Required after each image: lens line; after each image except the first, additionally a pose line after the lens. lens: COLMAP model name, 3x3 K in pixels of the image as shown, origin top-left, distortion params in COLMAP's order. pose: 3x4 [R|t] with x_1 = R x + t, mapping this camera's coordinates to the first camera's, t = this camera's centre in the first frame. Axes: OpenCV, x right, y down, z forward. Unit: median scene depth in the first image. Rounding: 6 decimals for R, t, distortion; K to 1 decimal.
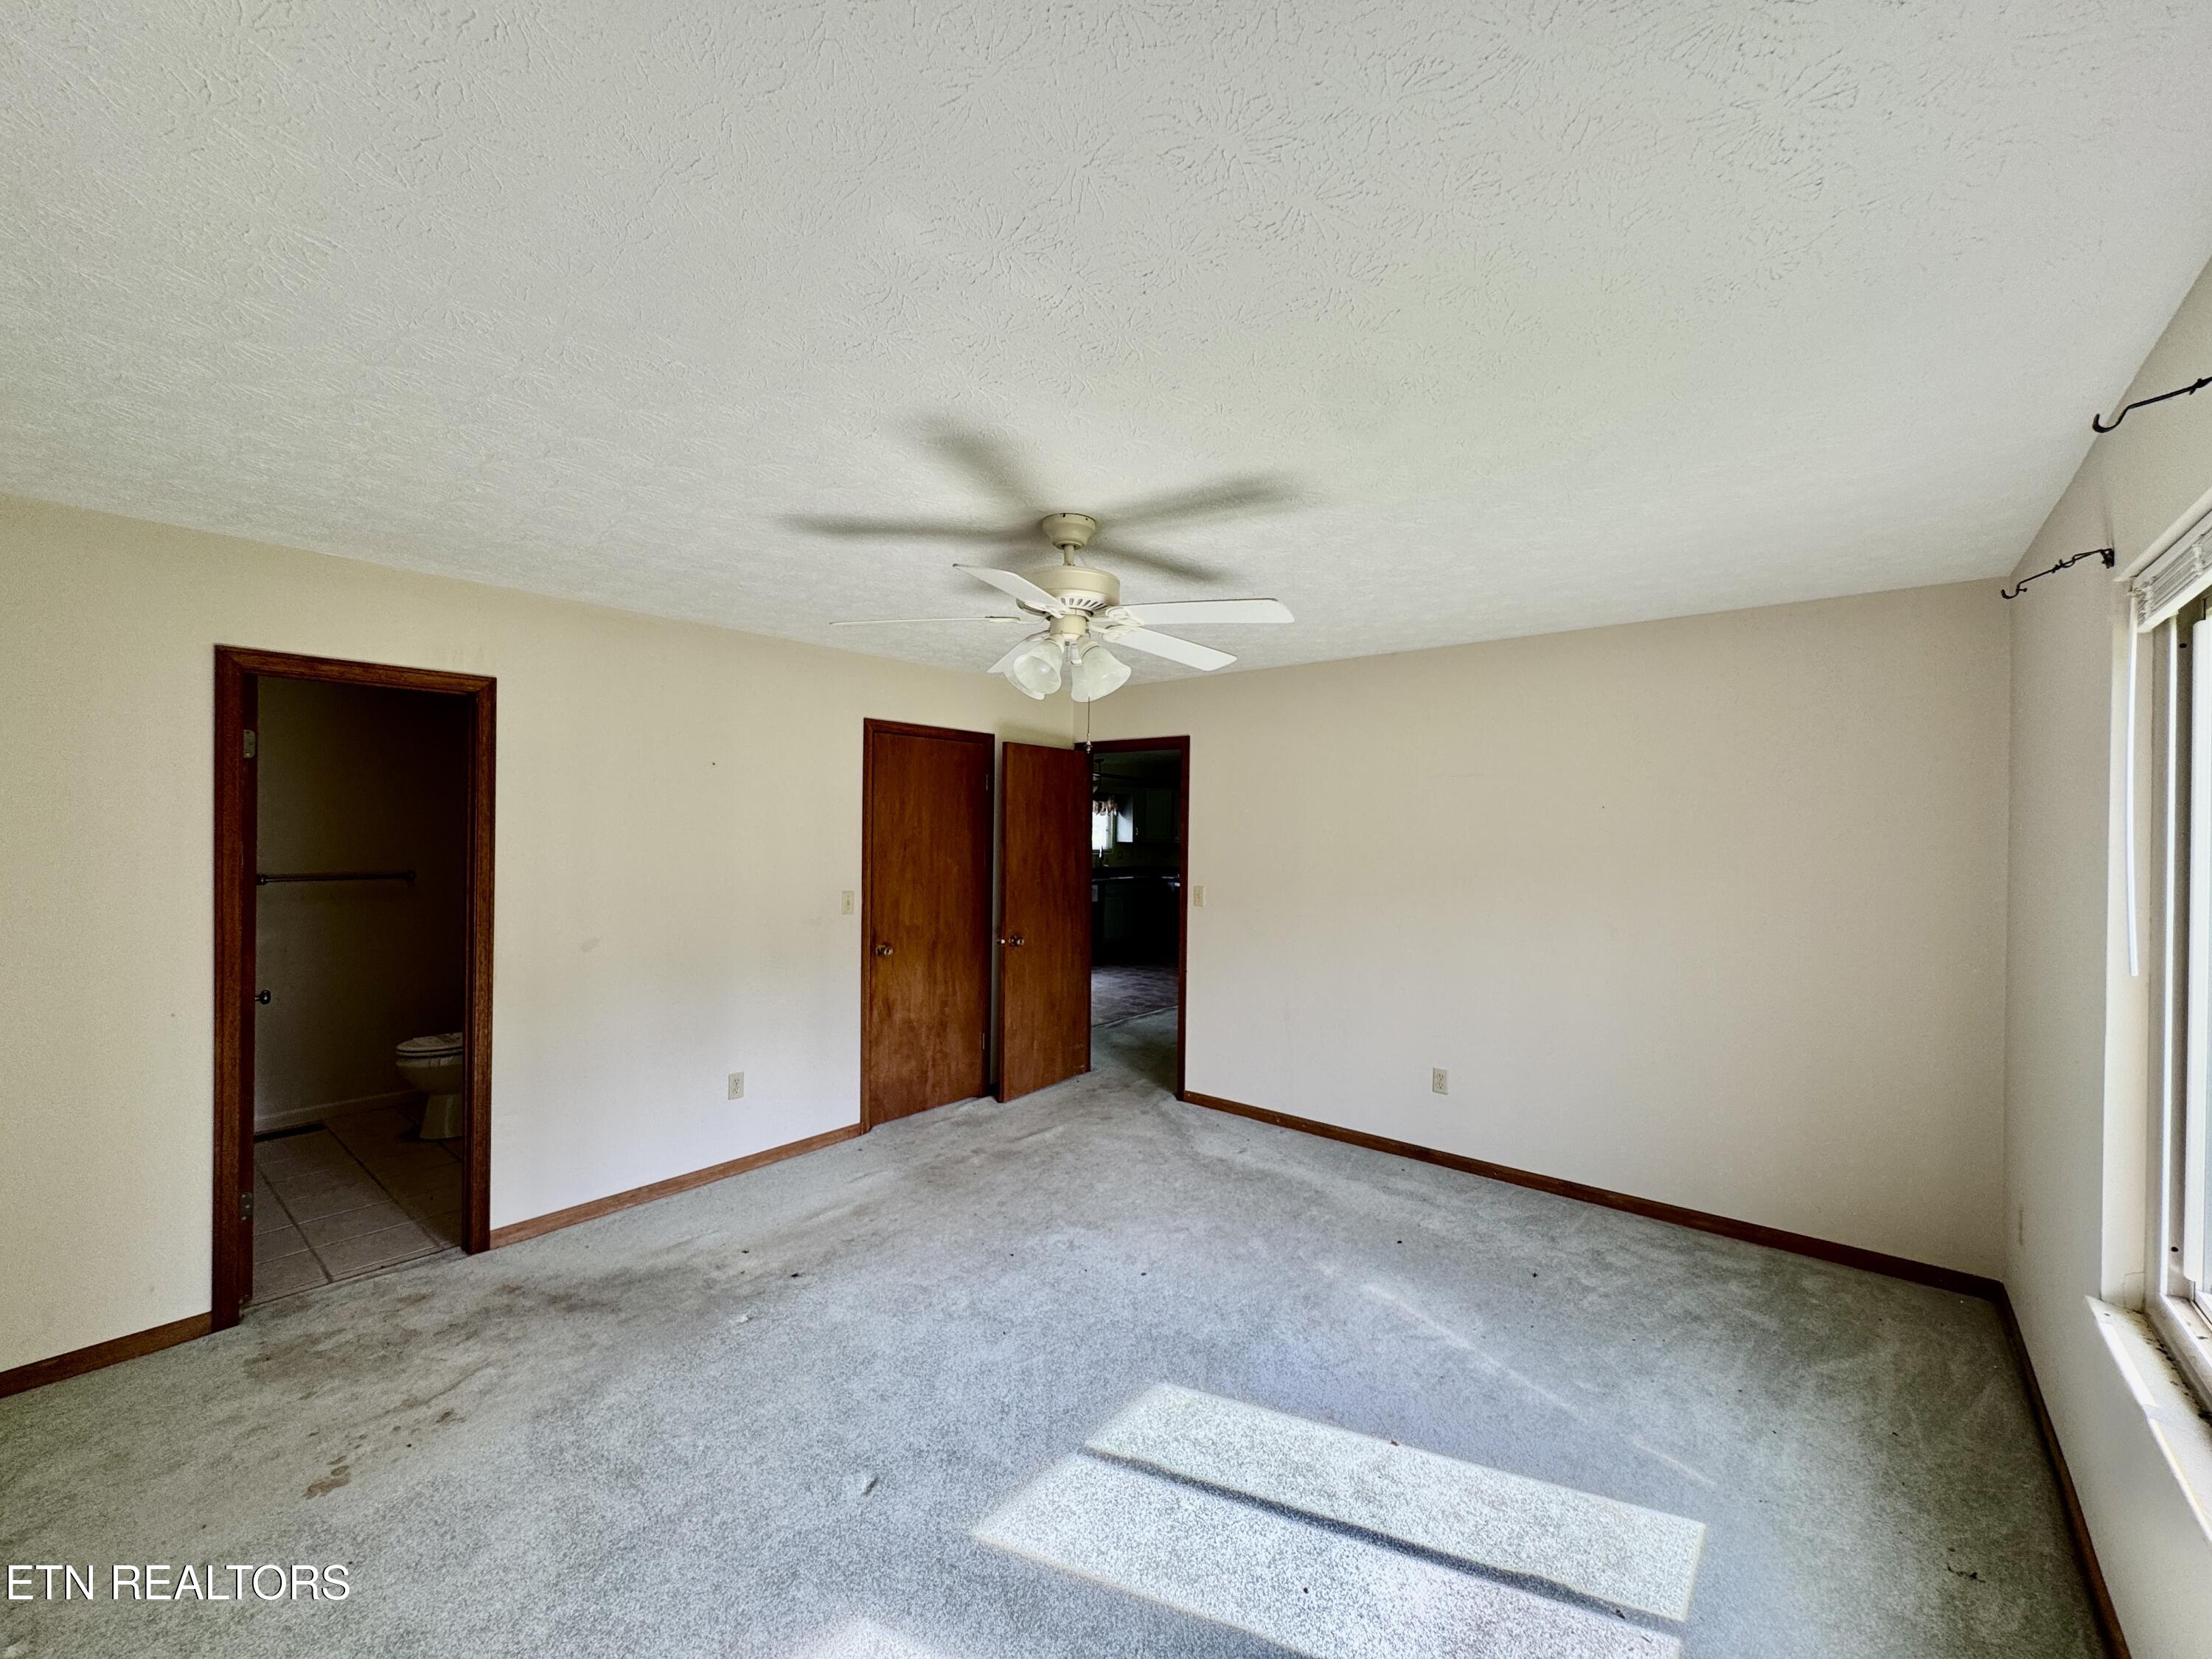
lens RADIAL K [[884.4, 0, 1100.3], [0, 884.4, 830.0], [0, 0, 1]] dist [-0.001303, -0.000335]
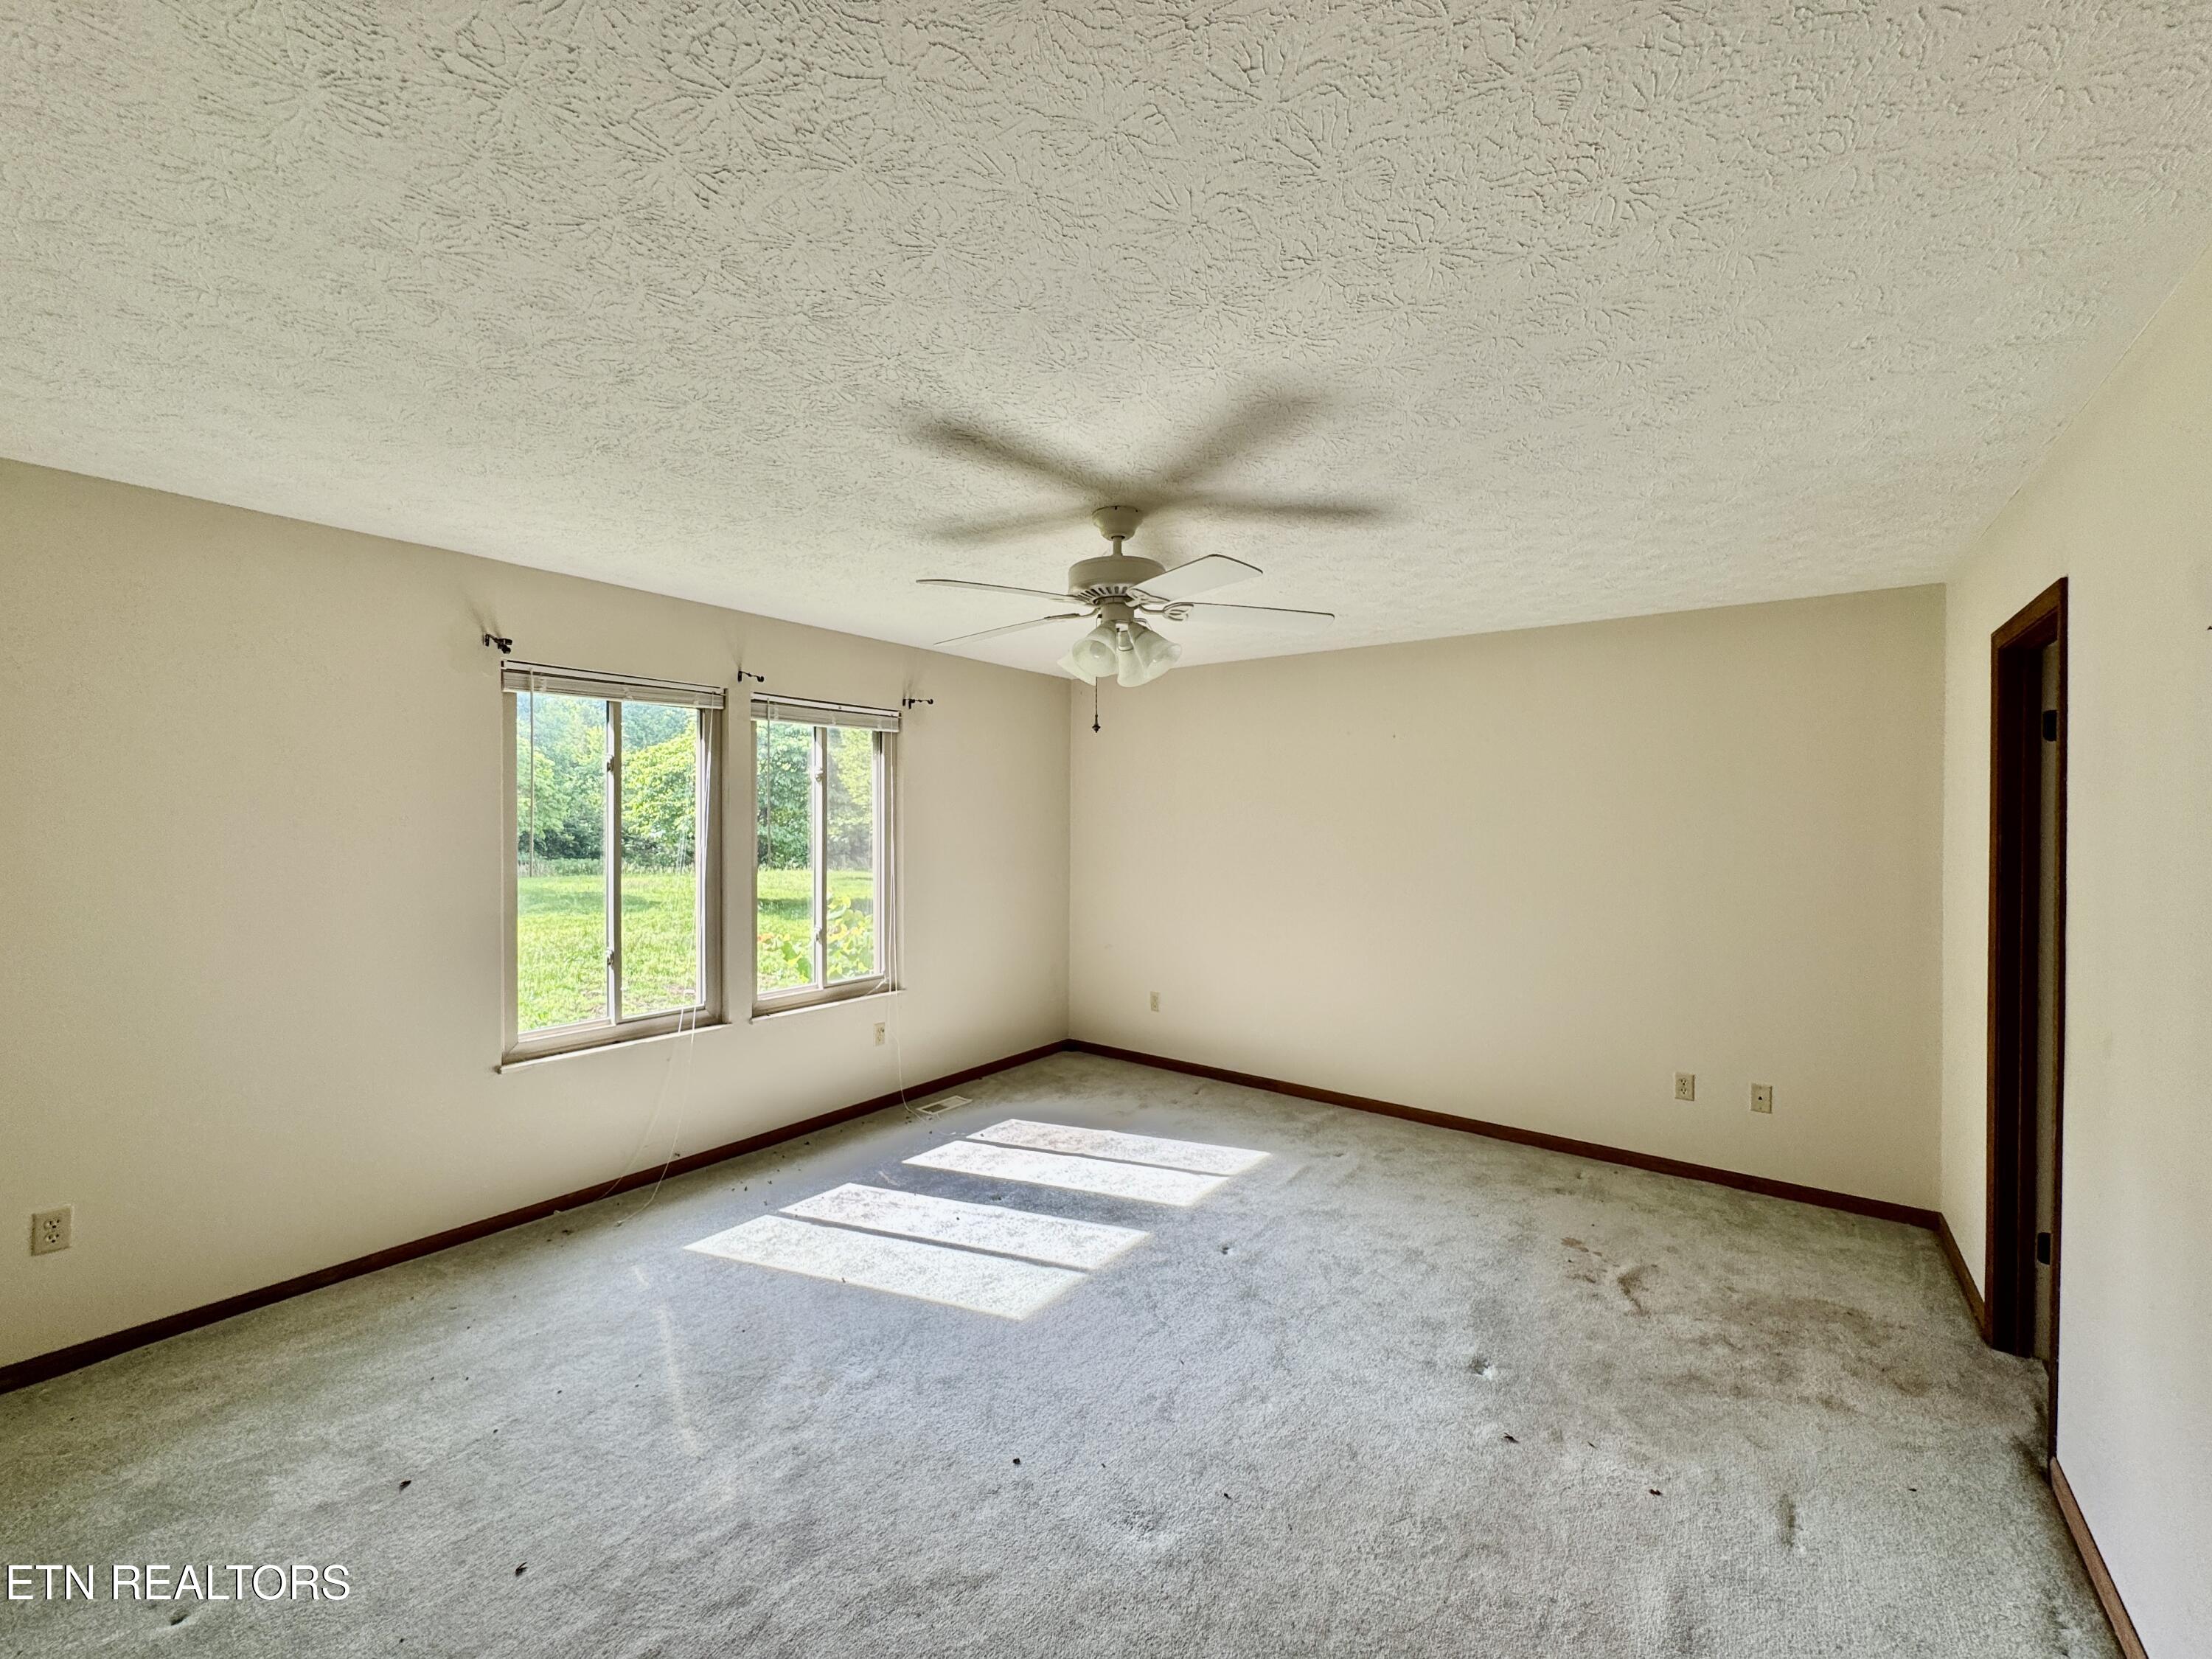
lens RADIAL K [[884.4, 0, 1106.1], [0, 884.4, 821.5], [0, 0, 1]] dist [-0.001303, -0.000335]
pose [[-0.998120, -0.012086, -0.060084, 0.022439], [-0.012208, 0.999924, 0.001665, 0.007709], [0.060059, 0.002395, -0.998192, 1.449194]]
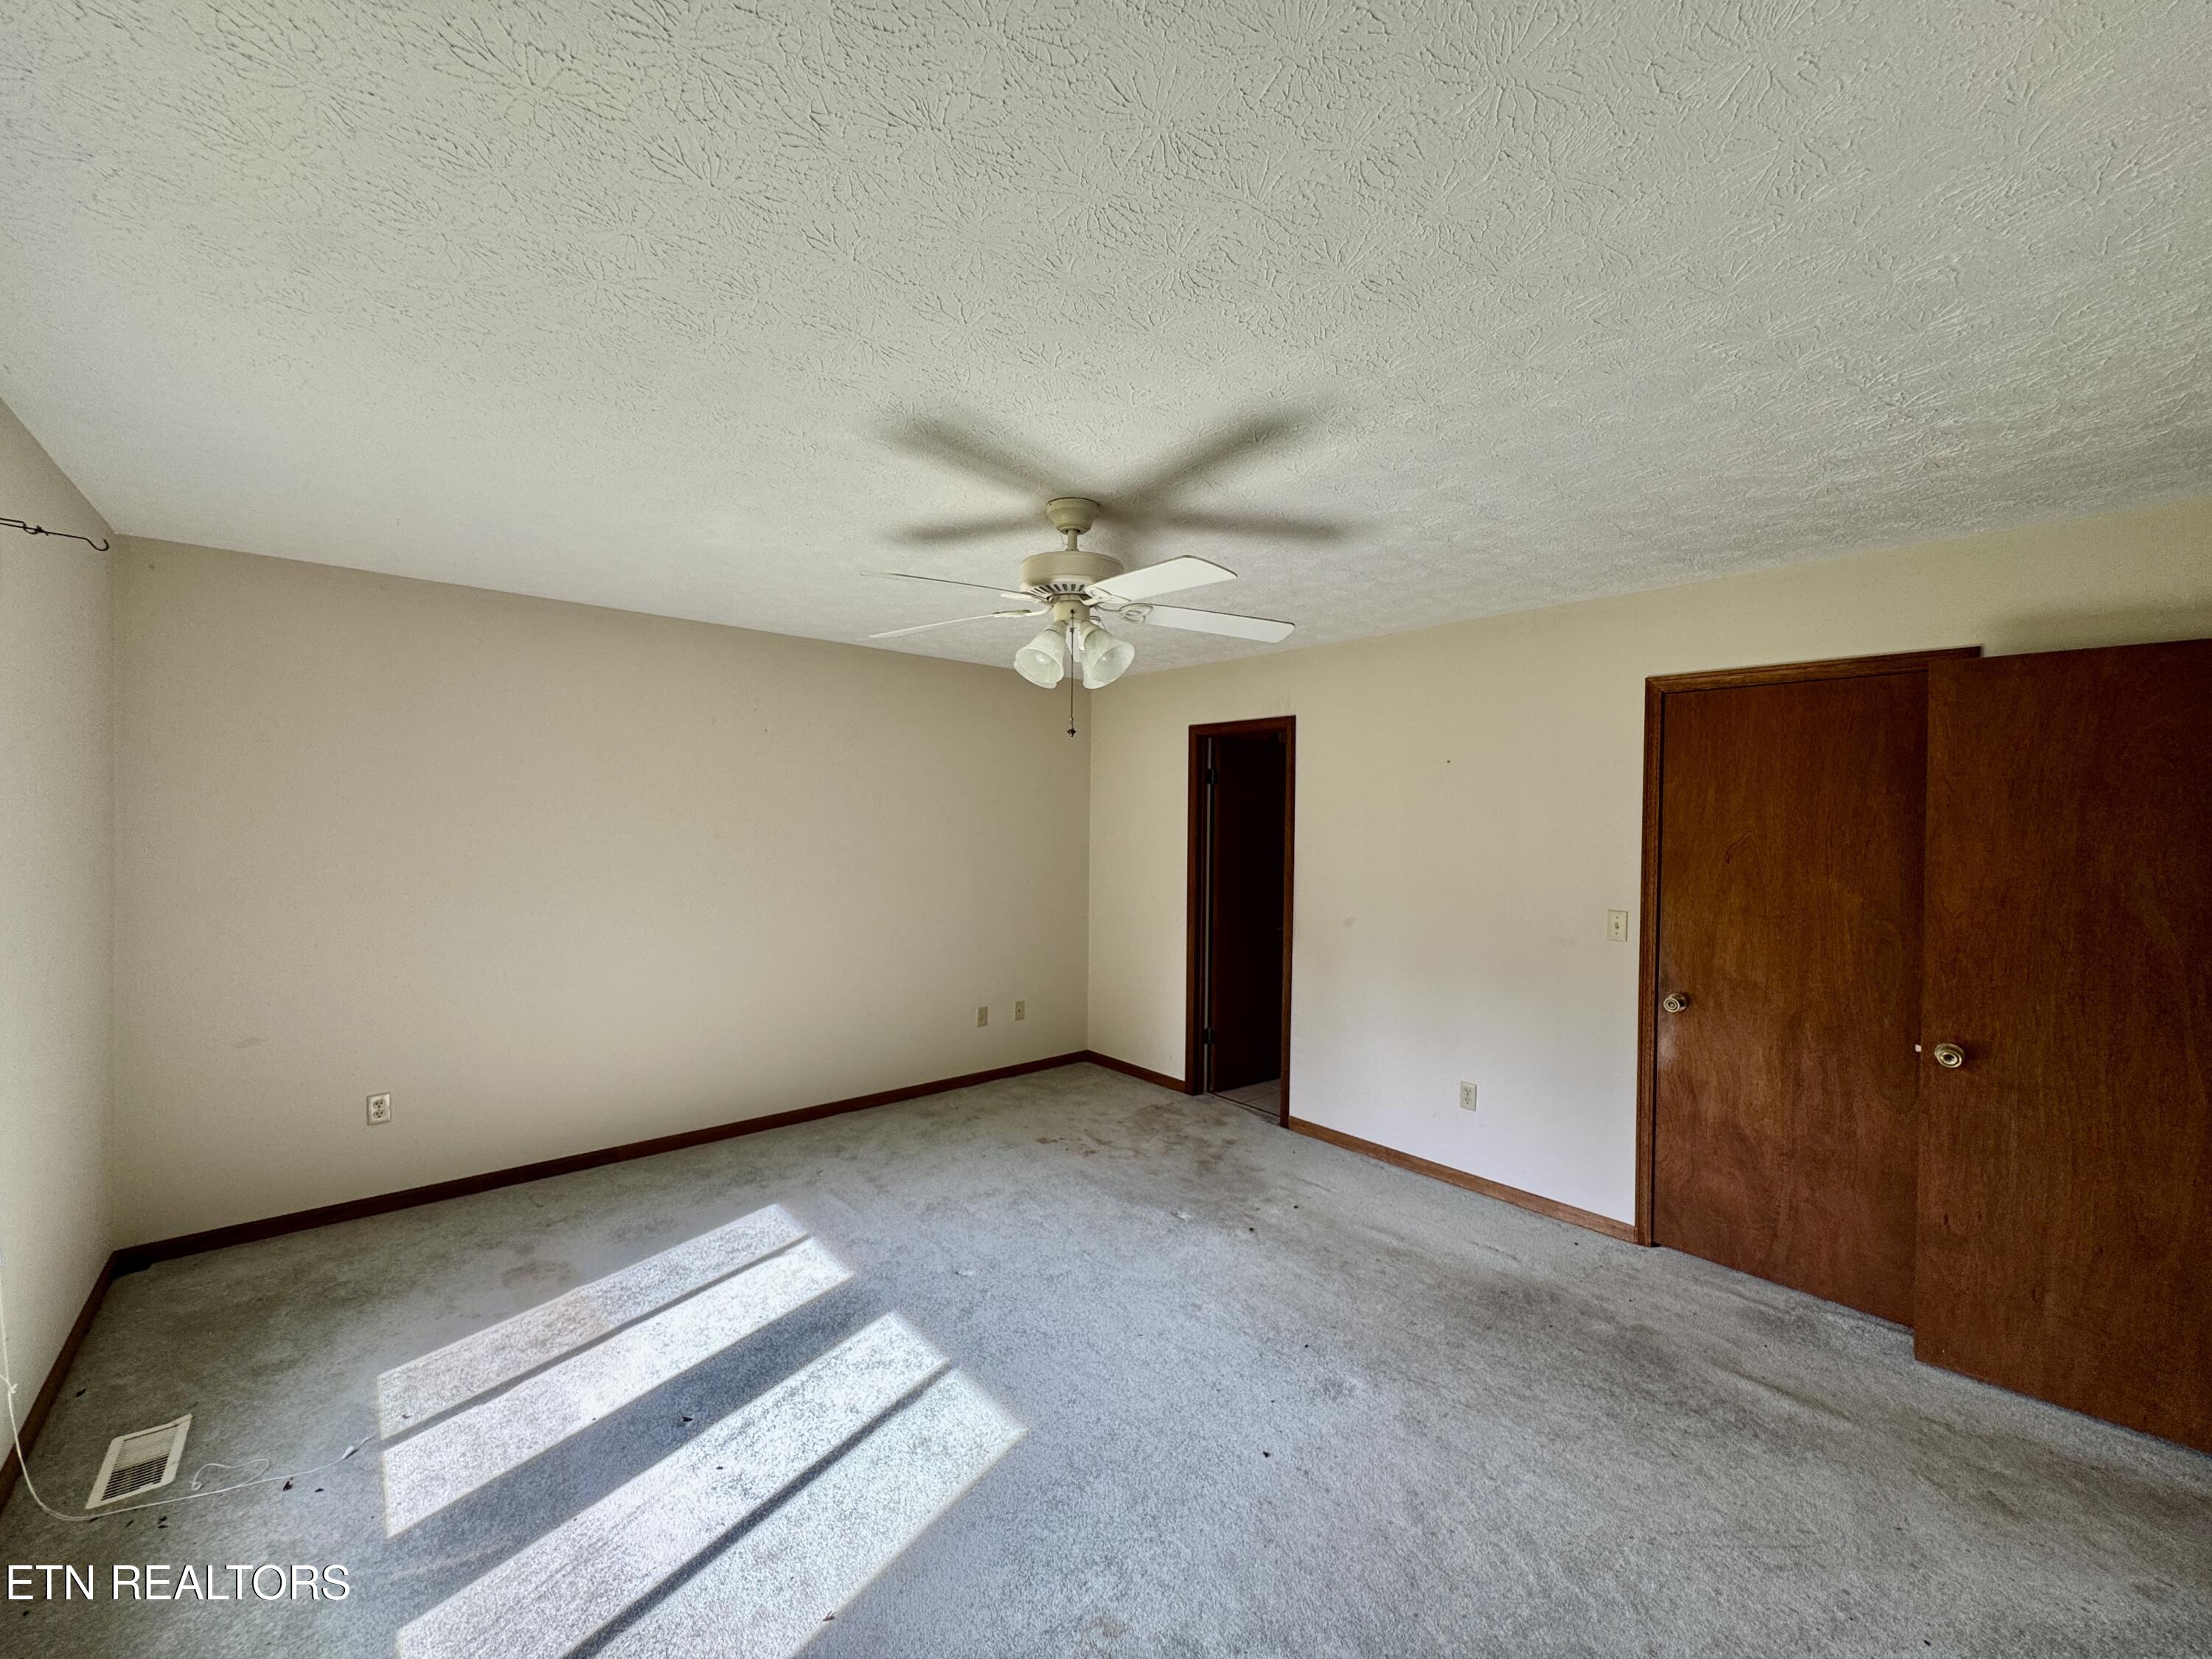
lens RADIAL K [[884.4, 0, 1107.3], [0, 884.4, 829.4], [0, 0, 1]] dist [-0.001303, -0.000335]
pose [[-0.146457, 0.002529, -0.989214, 0.655691], [-0.018019, 0.999824, 0.005224, 0.004020], [0.989053, 0.018590, -0.146385, 0.834320]]
